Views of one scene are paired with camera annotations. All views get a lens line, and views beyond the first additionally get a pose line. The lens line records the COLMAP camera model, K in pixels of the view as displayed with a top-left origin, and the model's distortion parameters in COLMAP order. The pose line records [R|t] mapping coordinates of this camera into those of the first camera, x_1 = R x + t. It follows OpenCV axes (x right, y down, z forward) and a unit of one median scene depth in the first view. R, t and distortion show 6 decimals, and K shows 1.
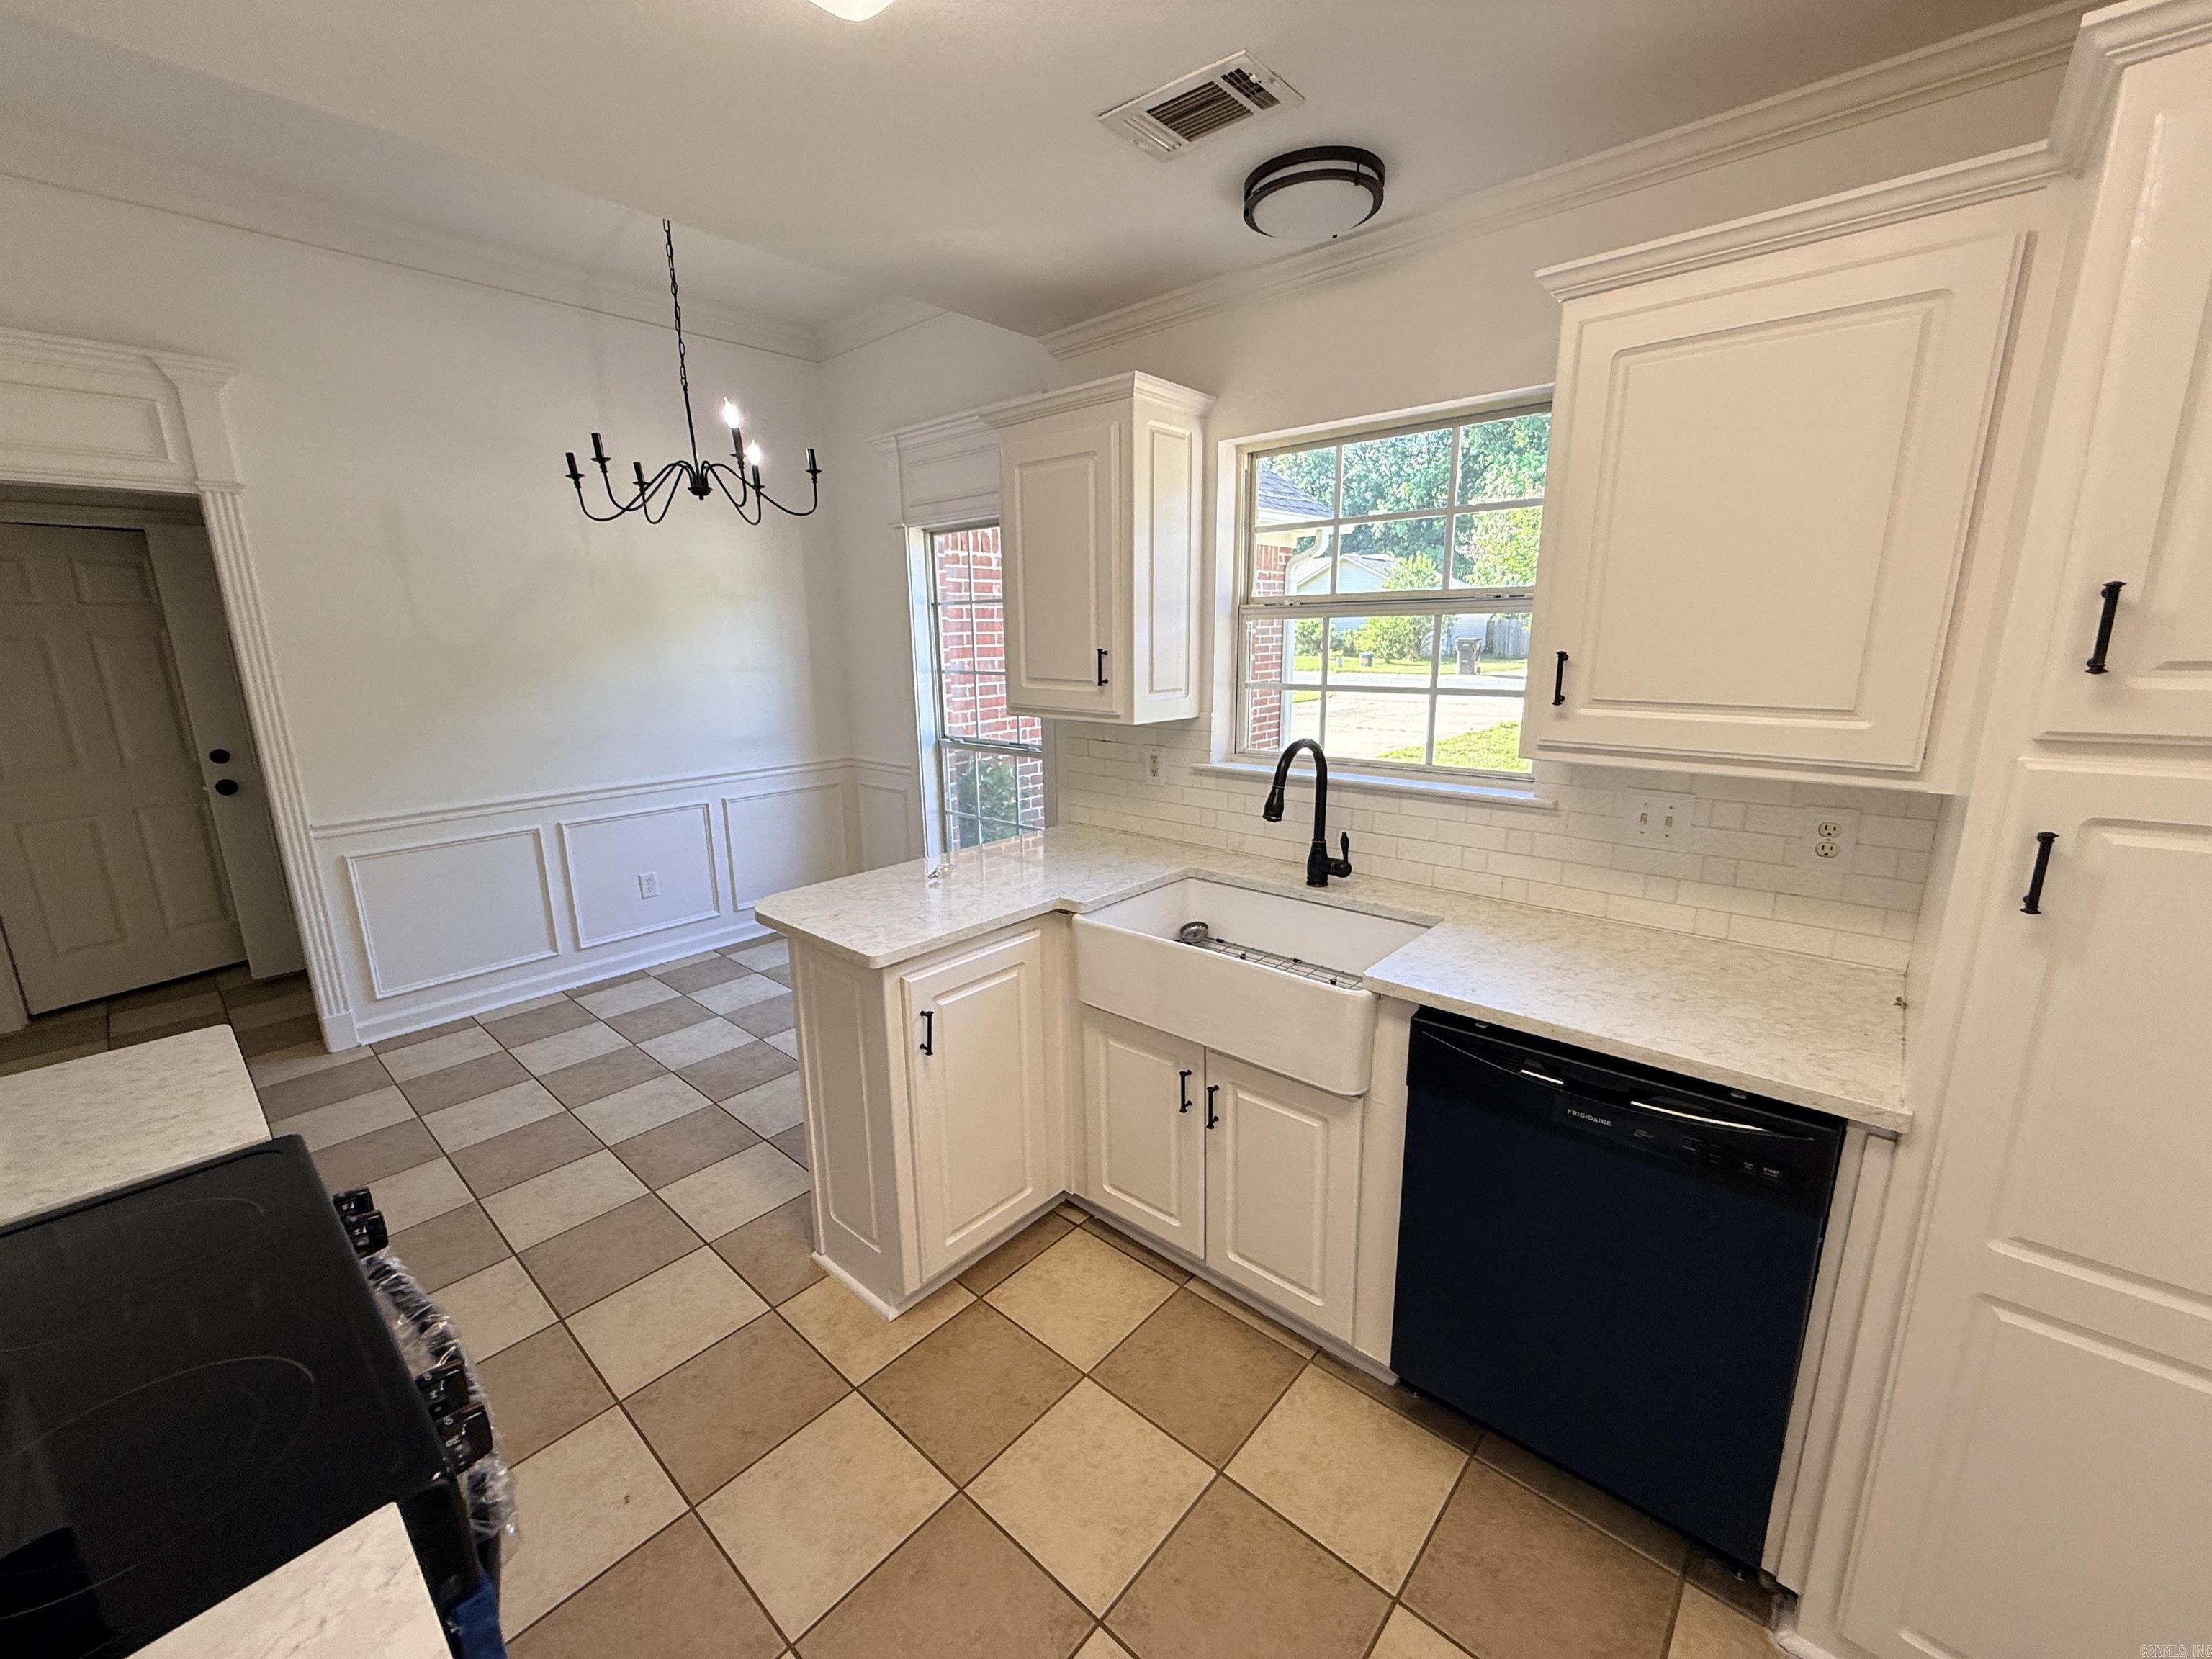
lens RADIAL K [[882.4, 0, 1102.0], [0, 882.4, 830.7], [0, 0, 1]] dist [-0.001308, 0.000596]
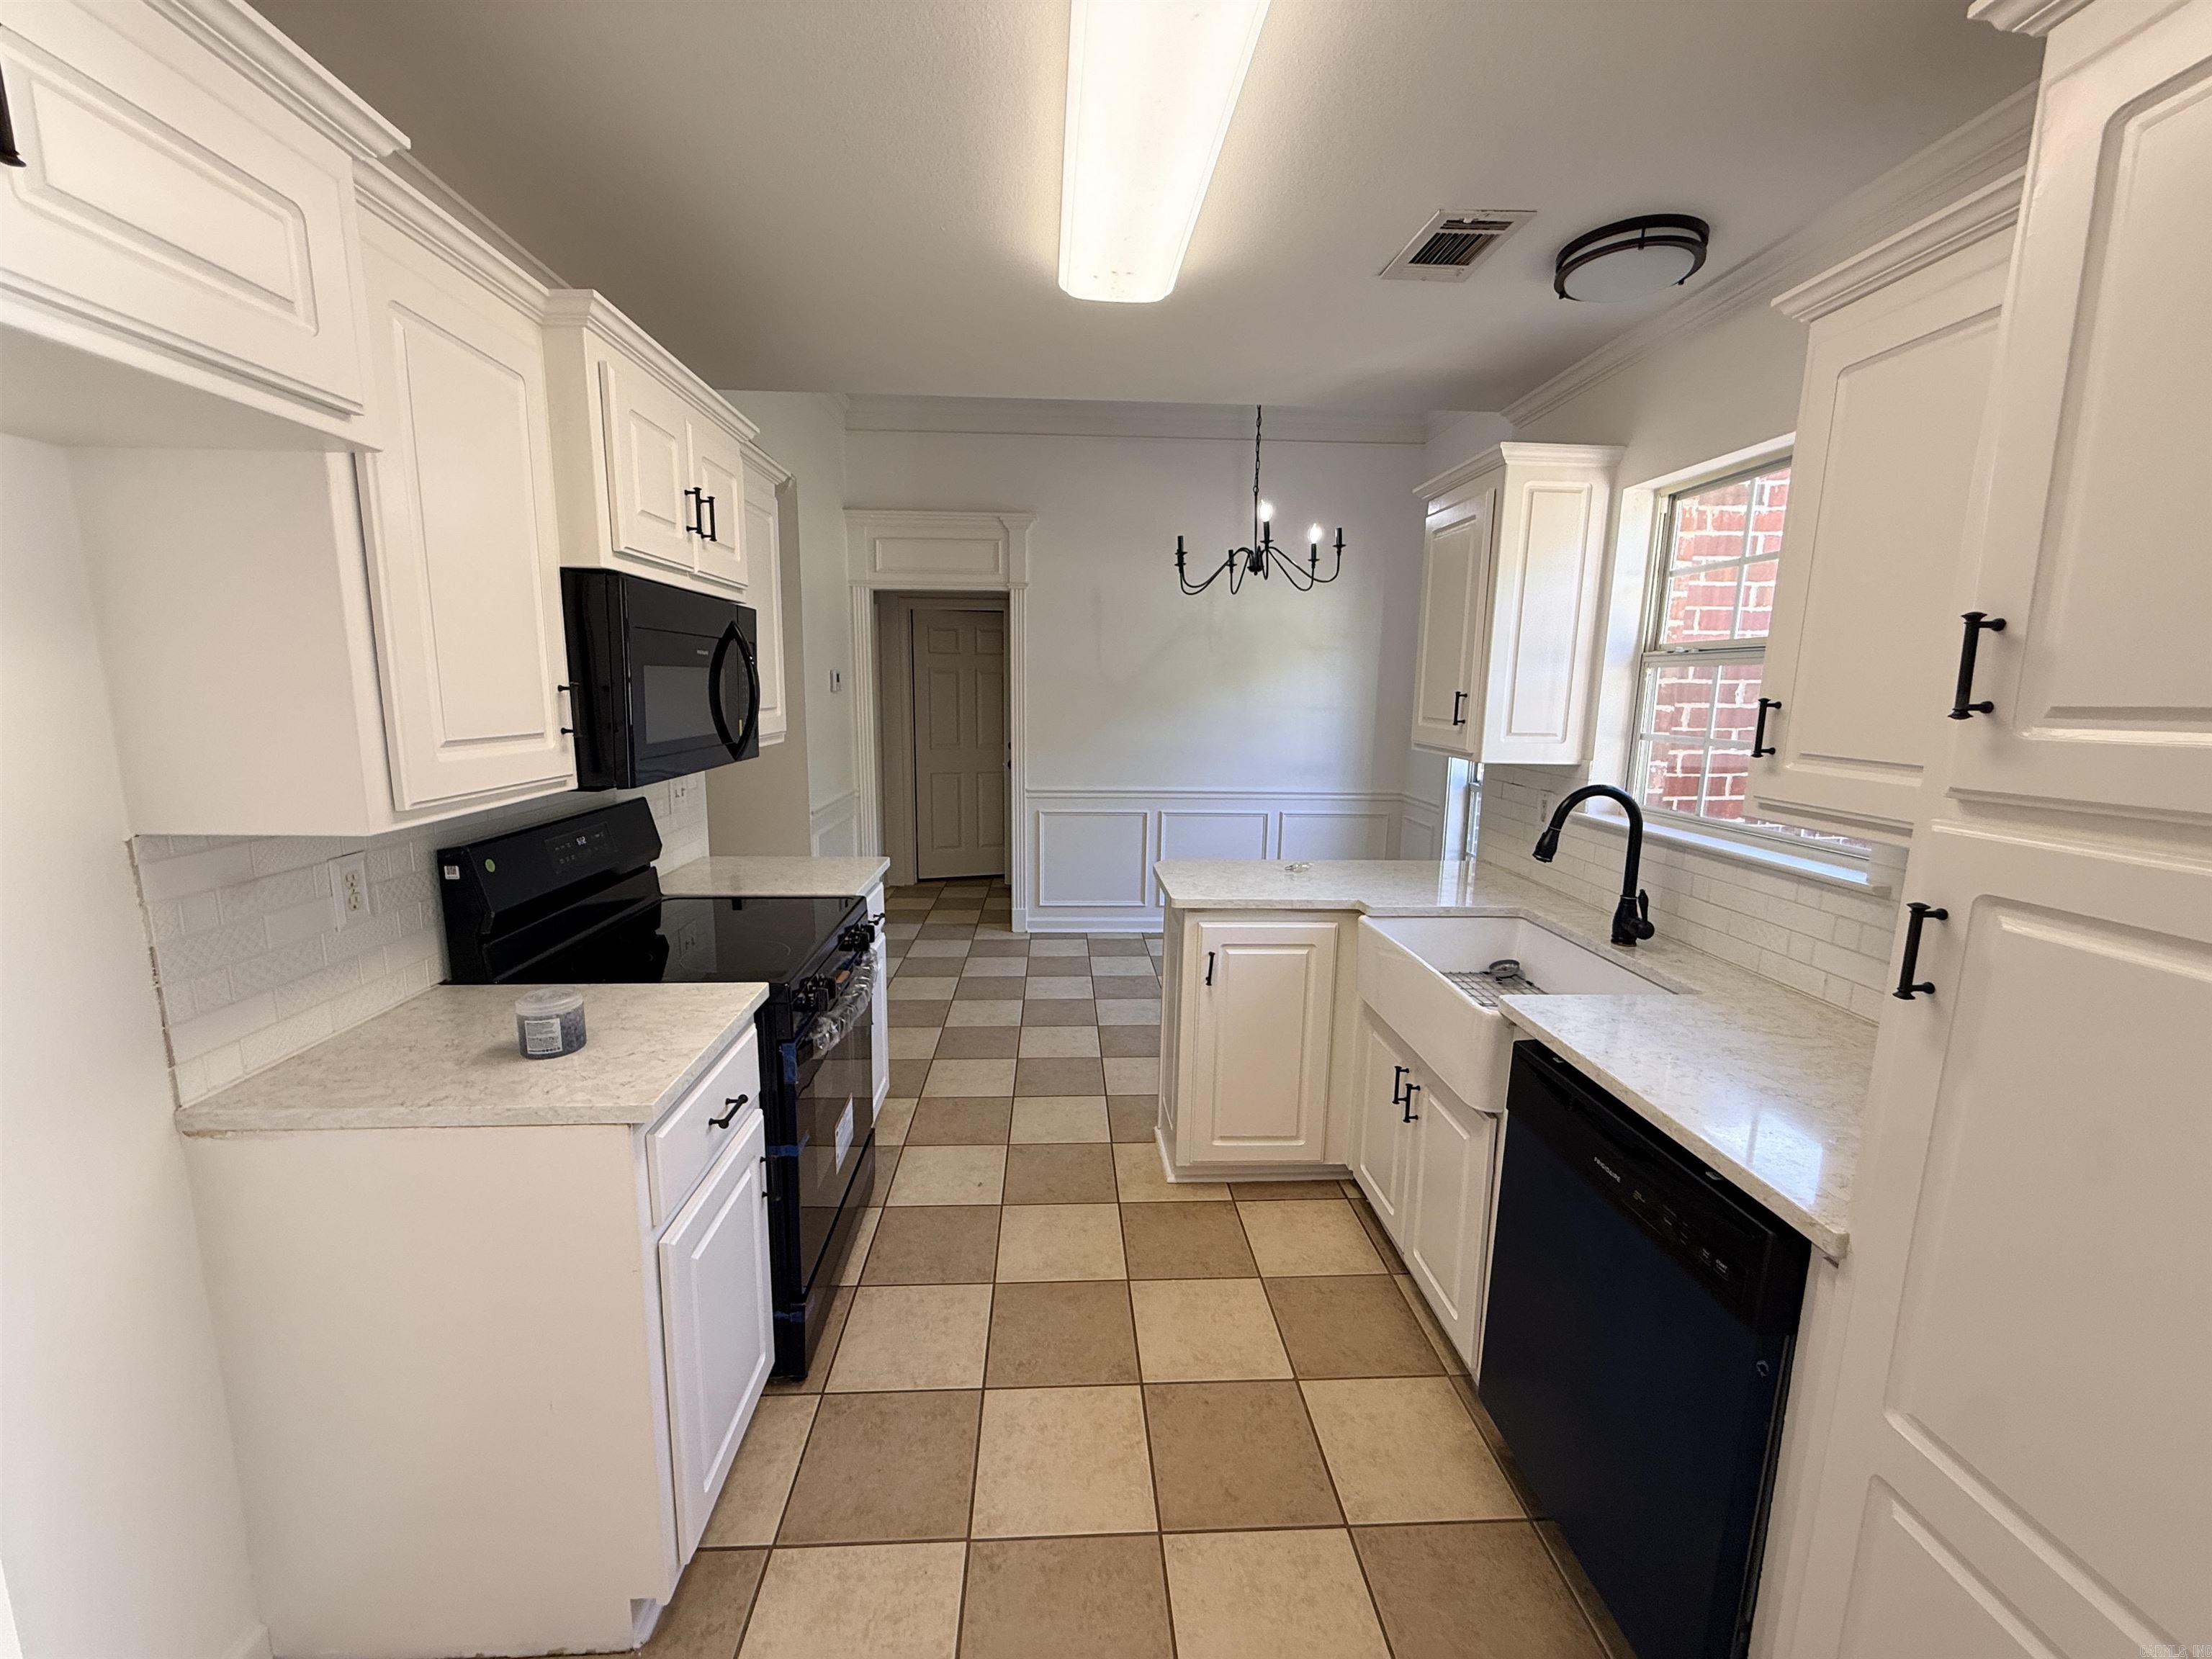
lens RADIAL K [[882.4, 0, 1102.0], [0, 882.4, 830.7], [0, 0, 1]] dist [-0.001308, 0.000596]
pose [[0.701503, 0.139245, -0.698931, 0.508115], [-0.179577, 0.983618, 0.015724, 0.028289], [0.689671, 0.114481, 0.715016, -0.075826]]
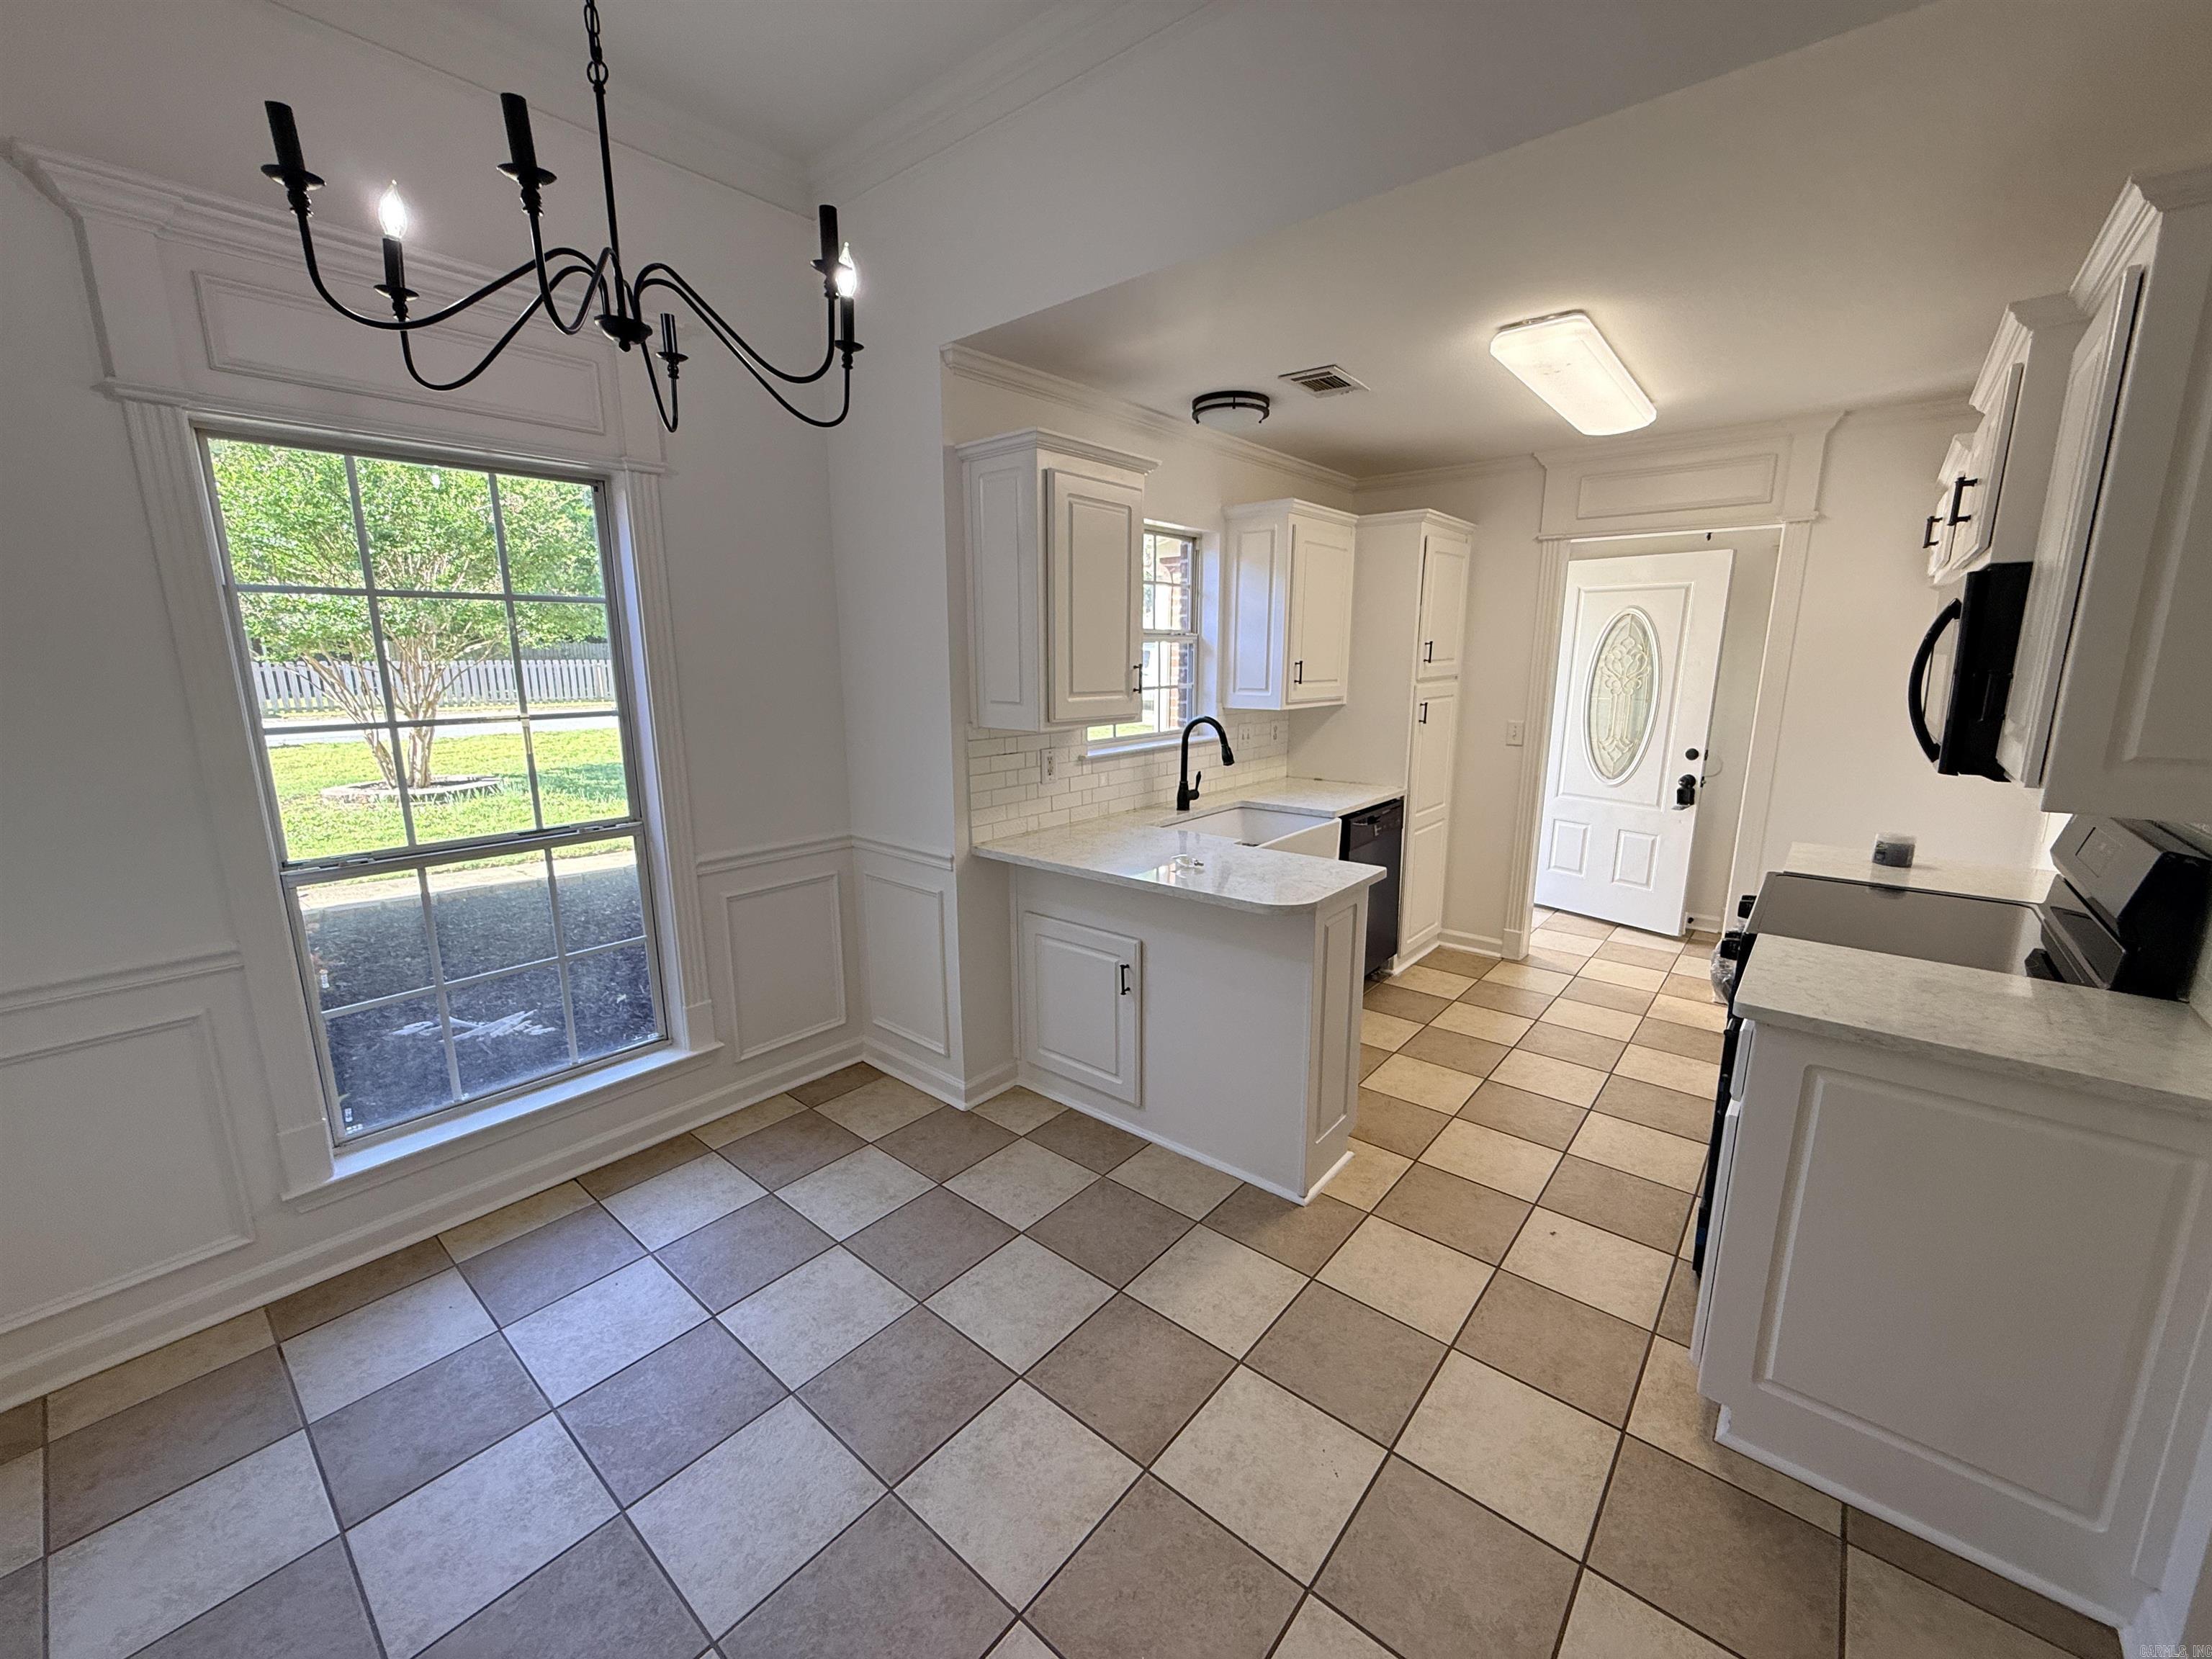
lens RADIAL K [[882.4, 0, 1102.0], [0, 882.4, 830.7], [0, 0, 1]] dist [-0.001308, 0.000596]
pose [[-0.027710, -0.185512, 0.982251, -1.366988], [0.223017, 0.956714, 0.186981, -0.241165], [-0.974421, 0.224240, 0.014862, 1.160811]]
